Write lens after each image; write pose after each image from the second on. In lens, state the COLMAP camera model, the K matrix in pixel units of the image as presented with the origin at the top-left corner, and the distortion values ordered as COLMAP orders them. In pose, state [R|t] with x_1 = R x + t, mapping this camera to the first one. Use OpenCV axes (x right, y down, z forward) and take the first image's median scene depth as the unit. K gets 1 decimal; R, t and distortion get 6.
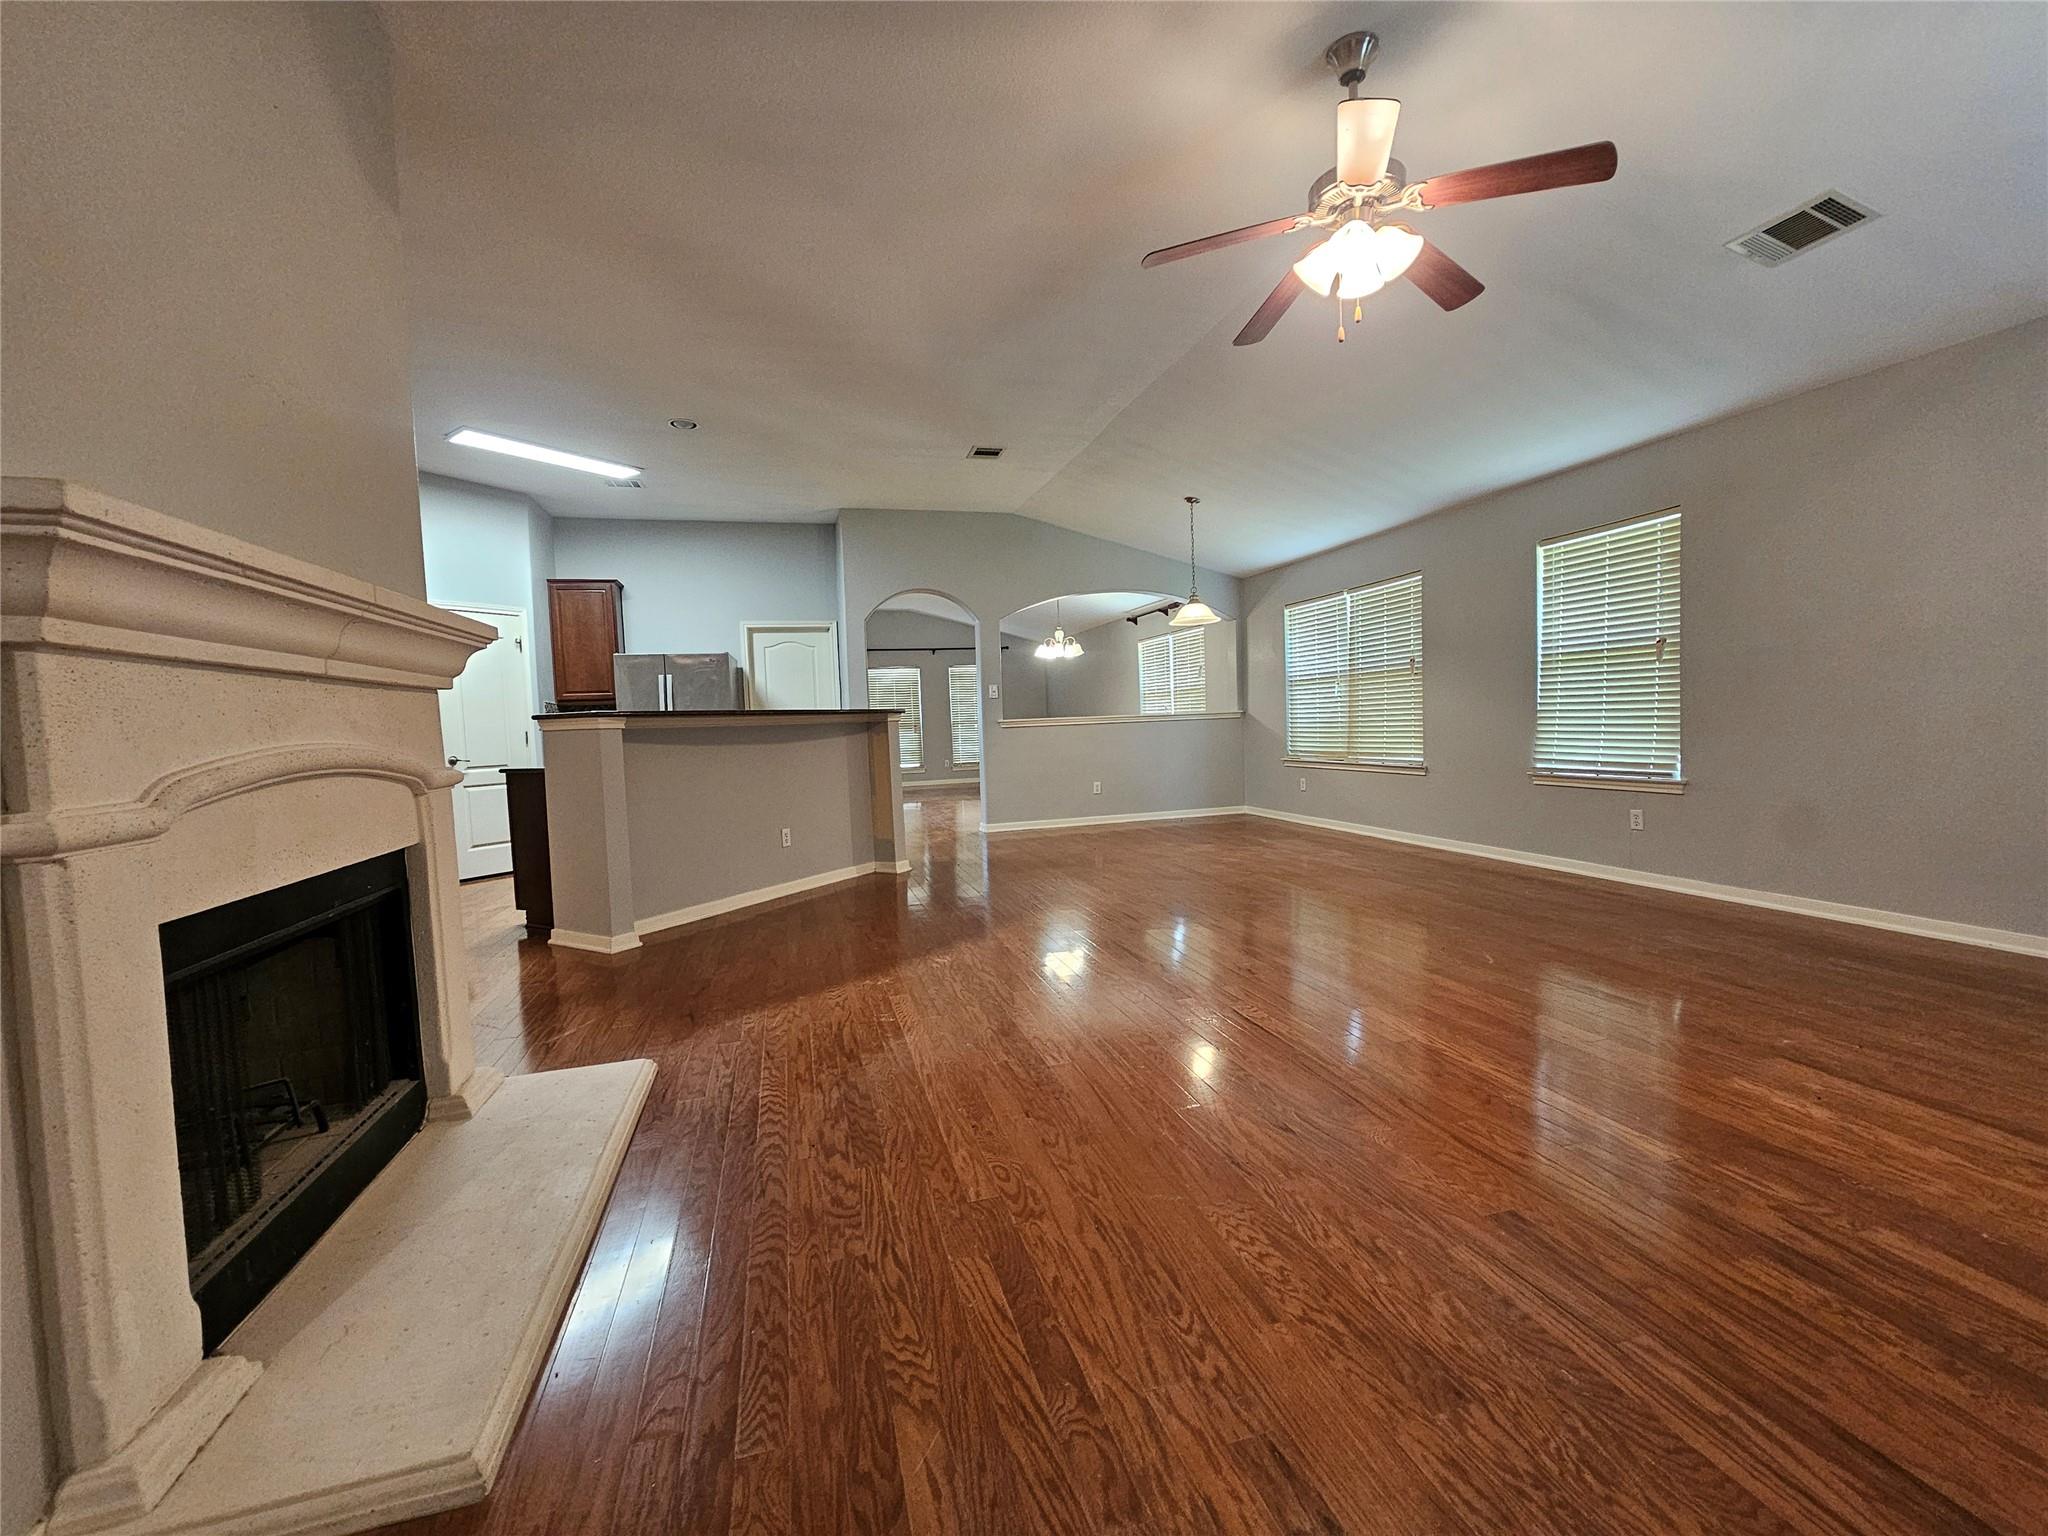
lens RADIAL K [[838.9, 0, 1022.9], [0, 838.9, 764.9], [0, 0, 1]] dist [-0.001265, -0.000243]
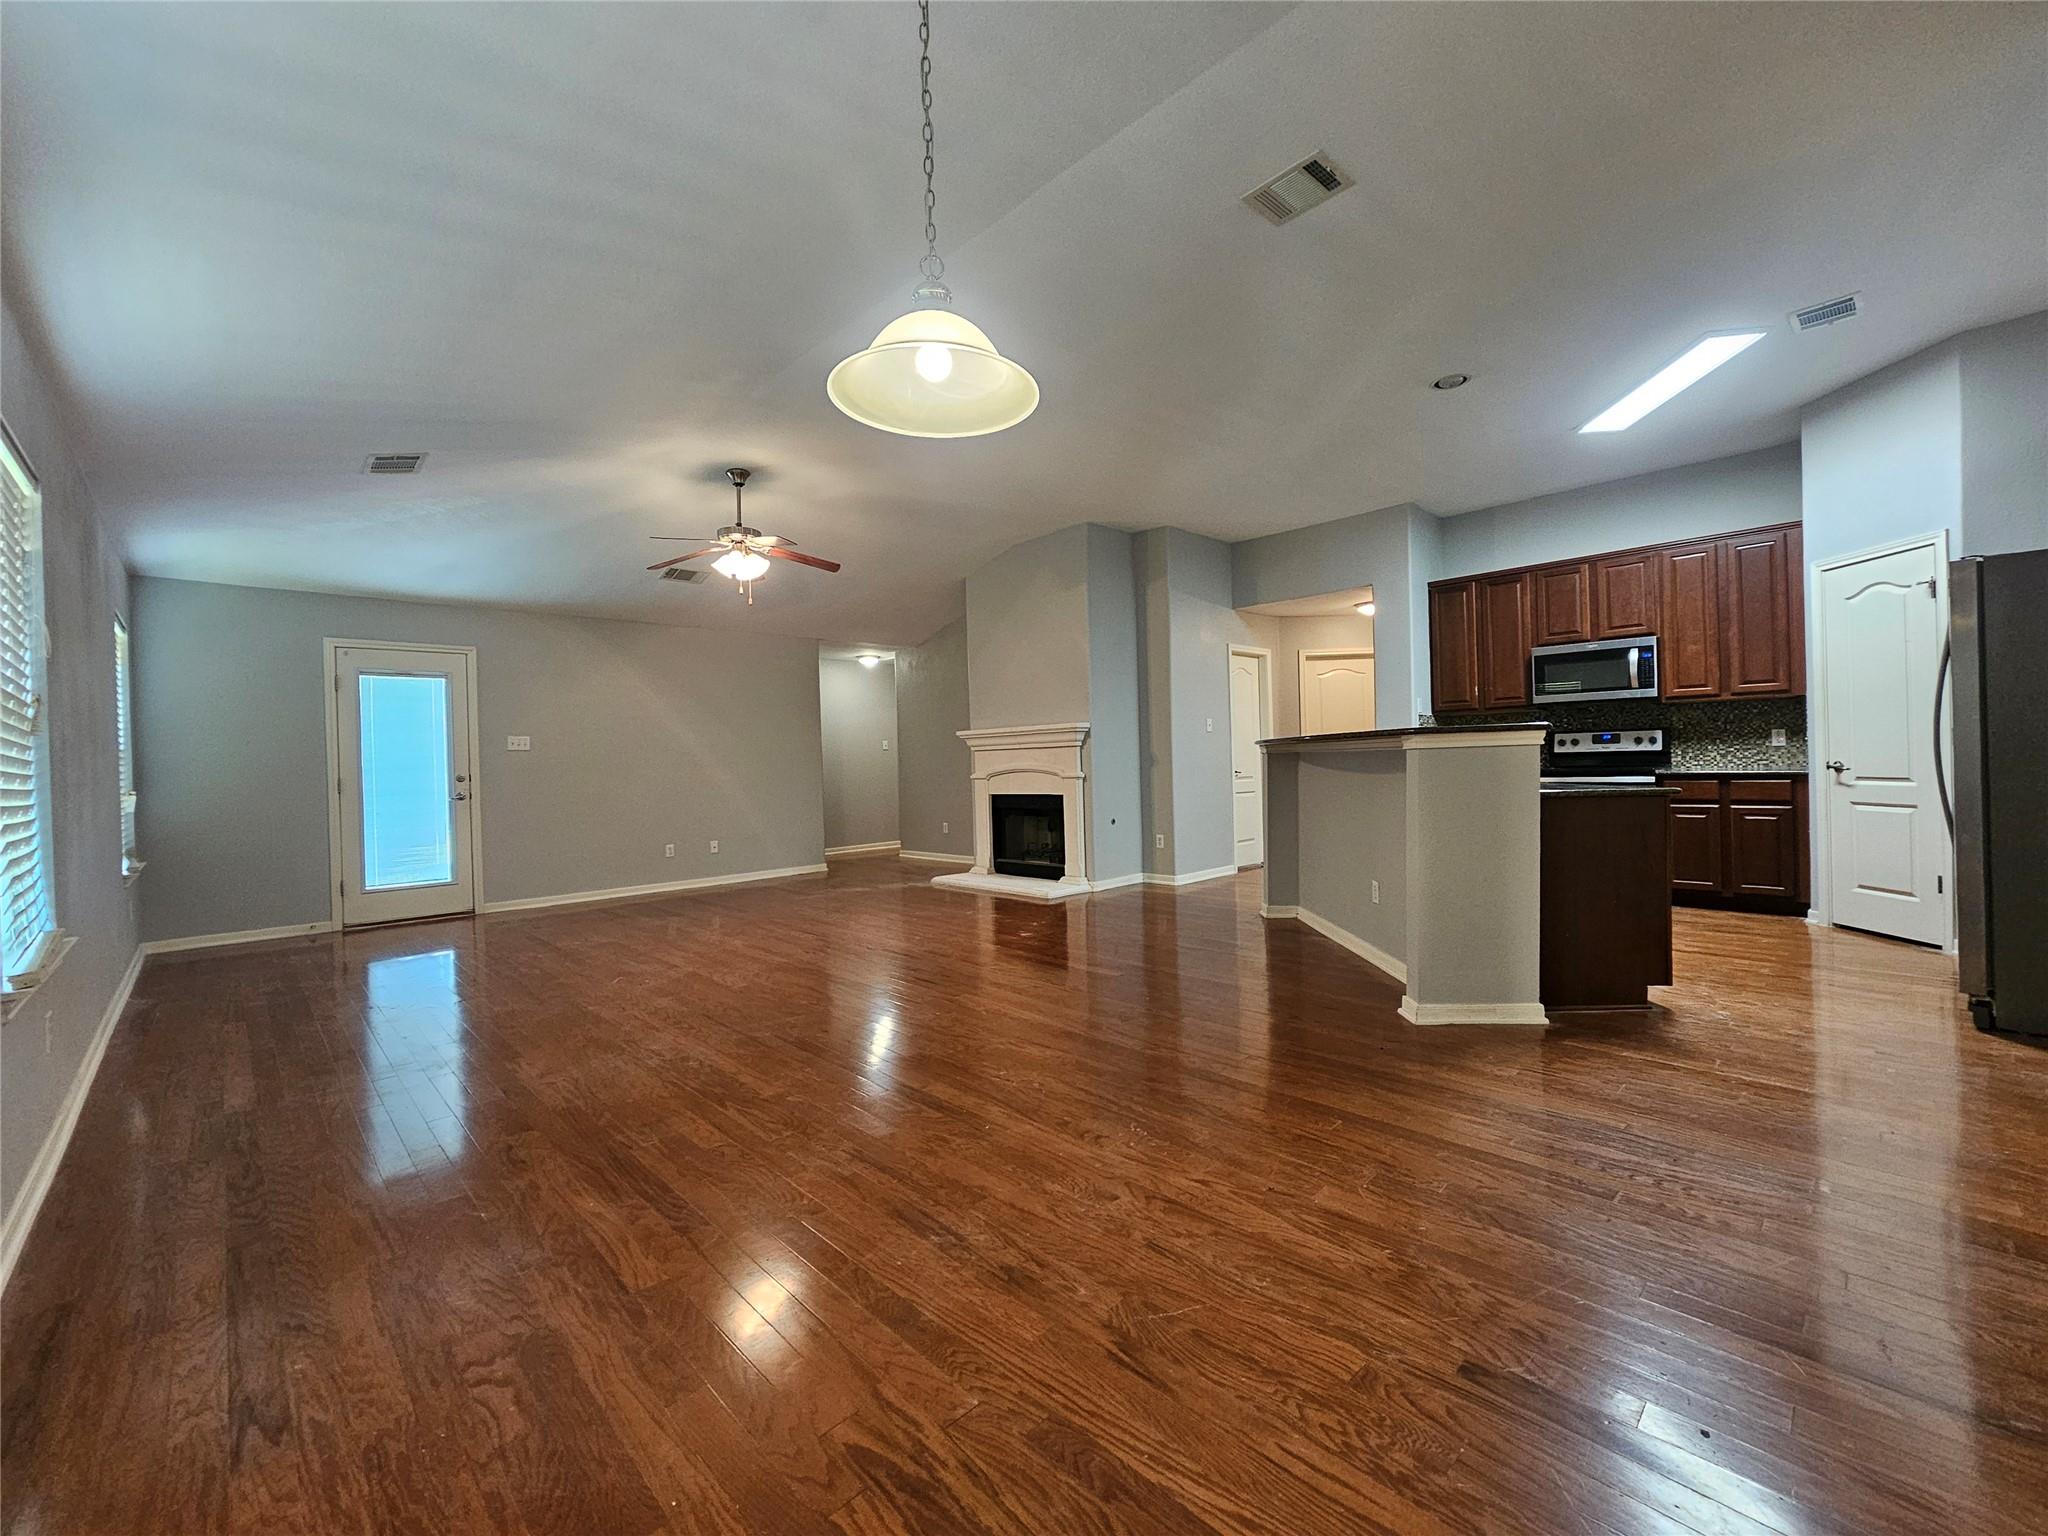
lens RADIAL K [[838.9, 0, 1022.9], [0, 838.9, 764.9], [0, 0, 1]] dist [-0.001265, -0.000243]
pose [[-0.880040, 0.065444, -0.470369, 0.337474], [0.037637, 0.996955, 0.068294, -0.089509], [0.473406, 0.042398, -0.879823, 1.362775]]
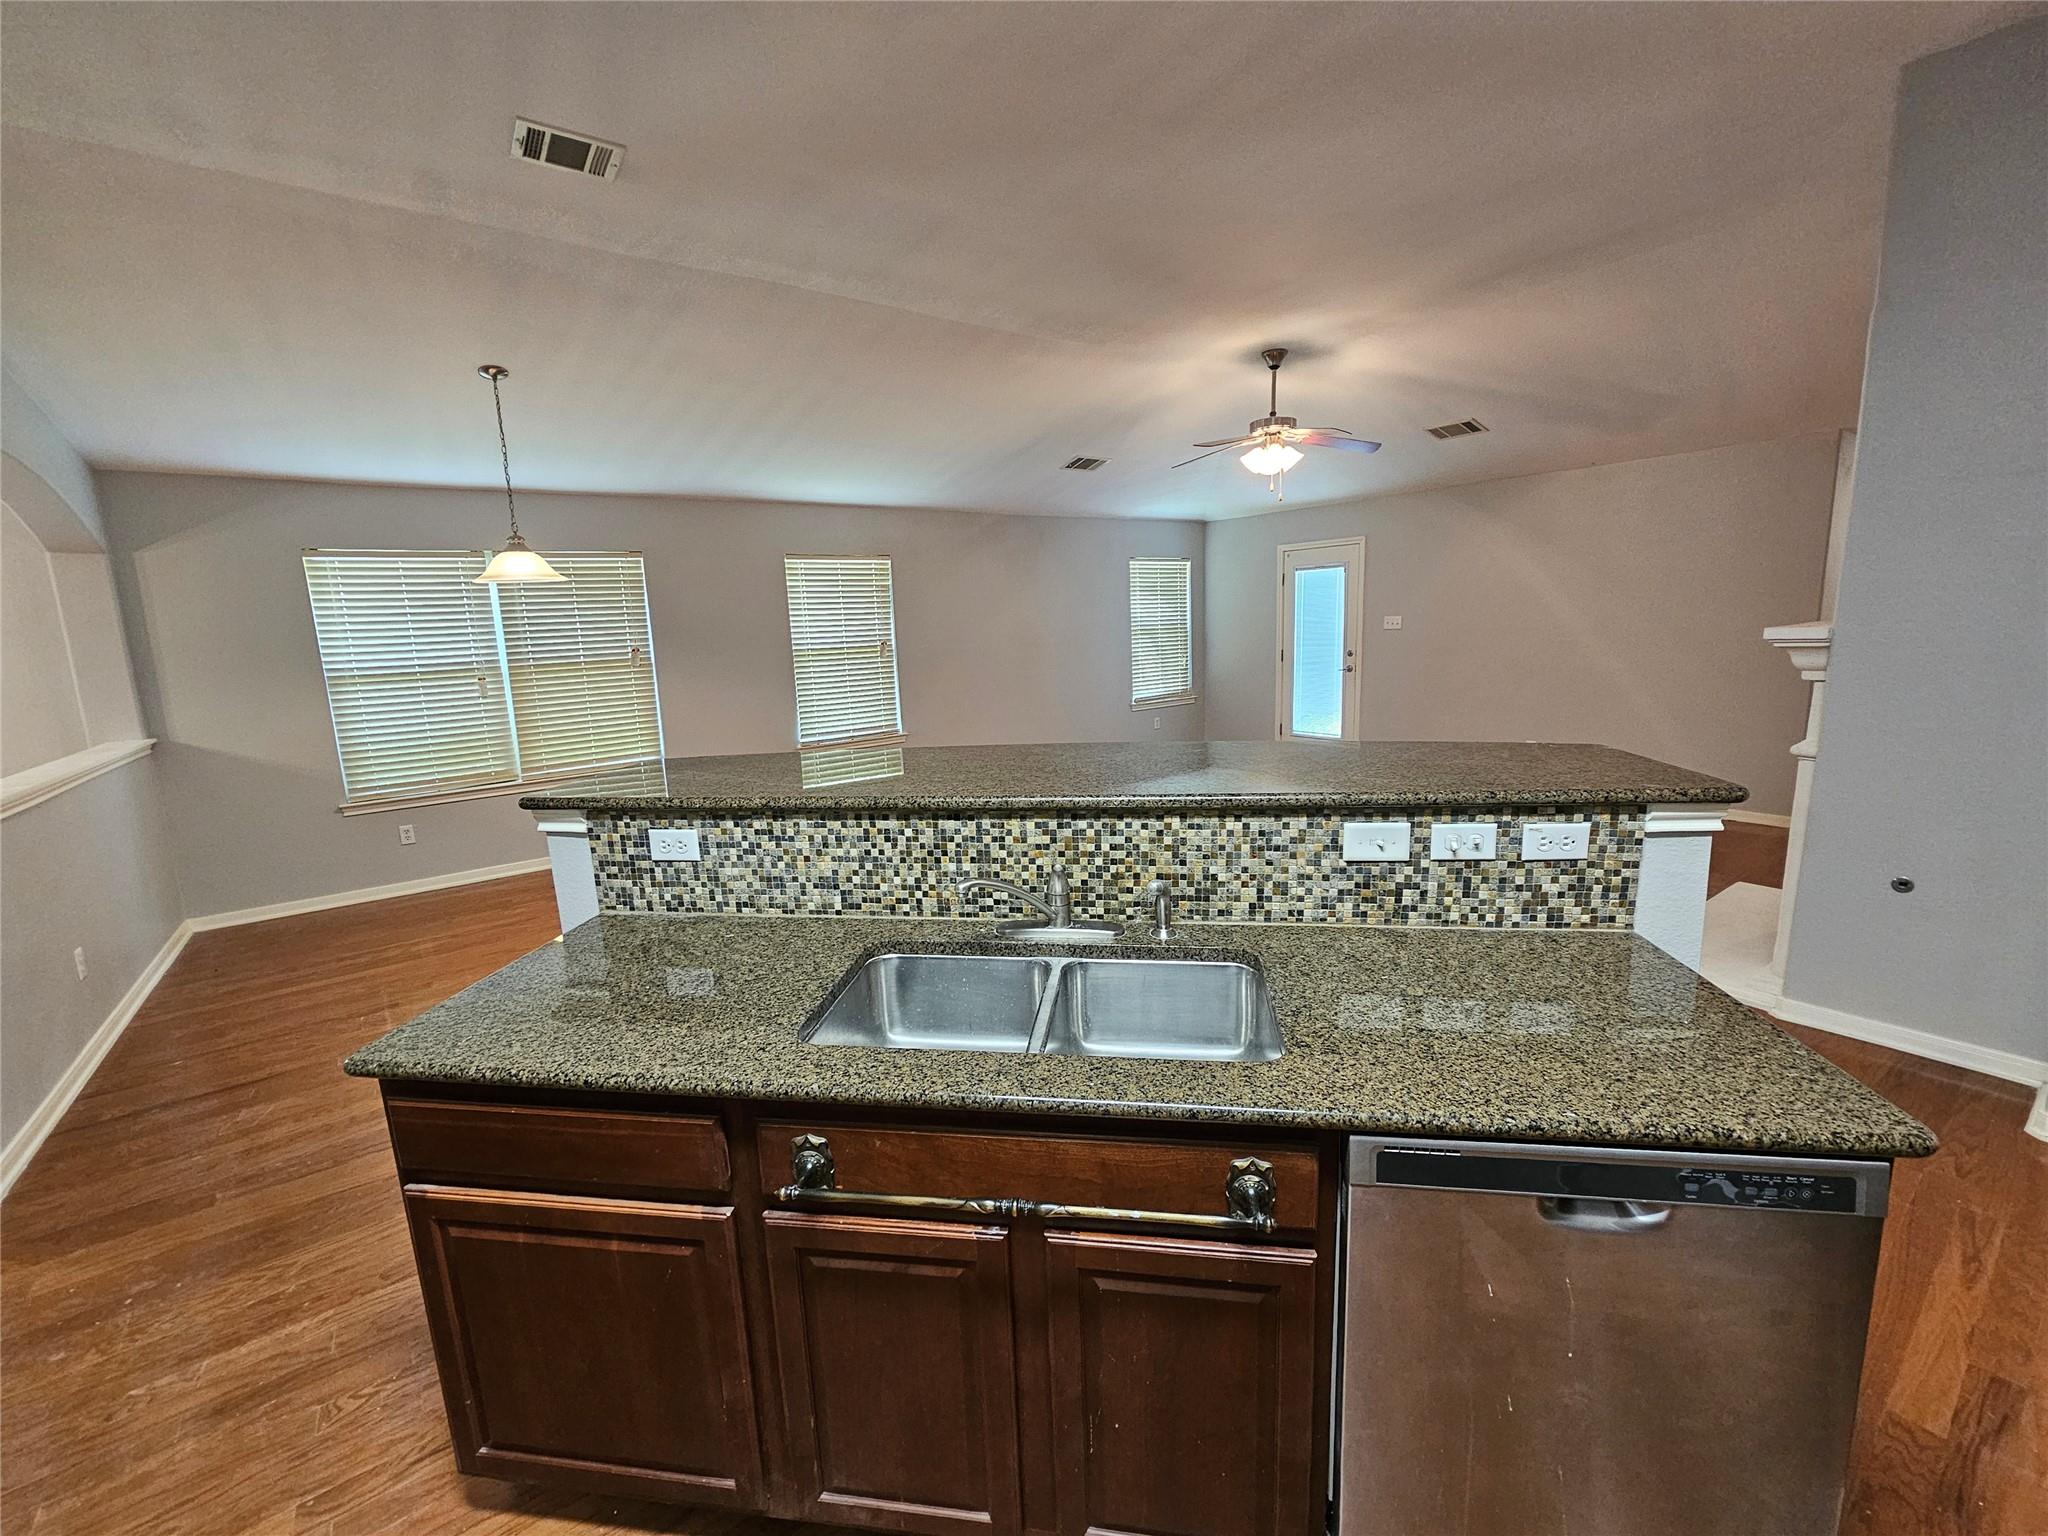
lens RADIAL K [[838.9, 0, 1022.9], [0, 838.9, 764.9], [0, 0, 1]] dist [-0.001265, -0.000243]
pose [[-0.349815, -0.111839, 0.930119, -0.563222], [0.101079, 0.982546, 0.156158, -0.107674], [-0.931350, 0.148642, -0.332405, 0.977296]]
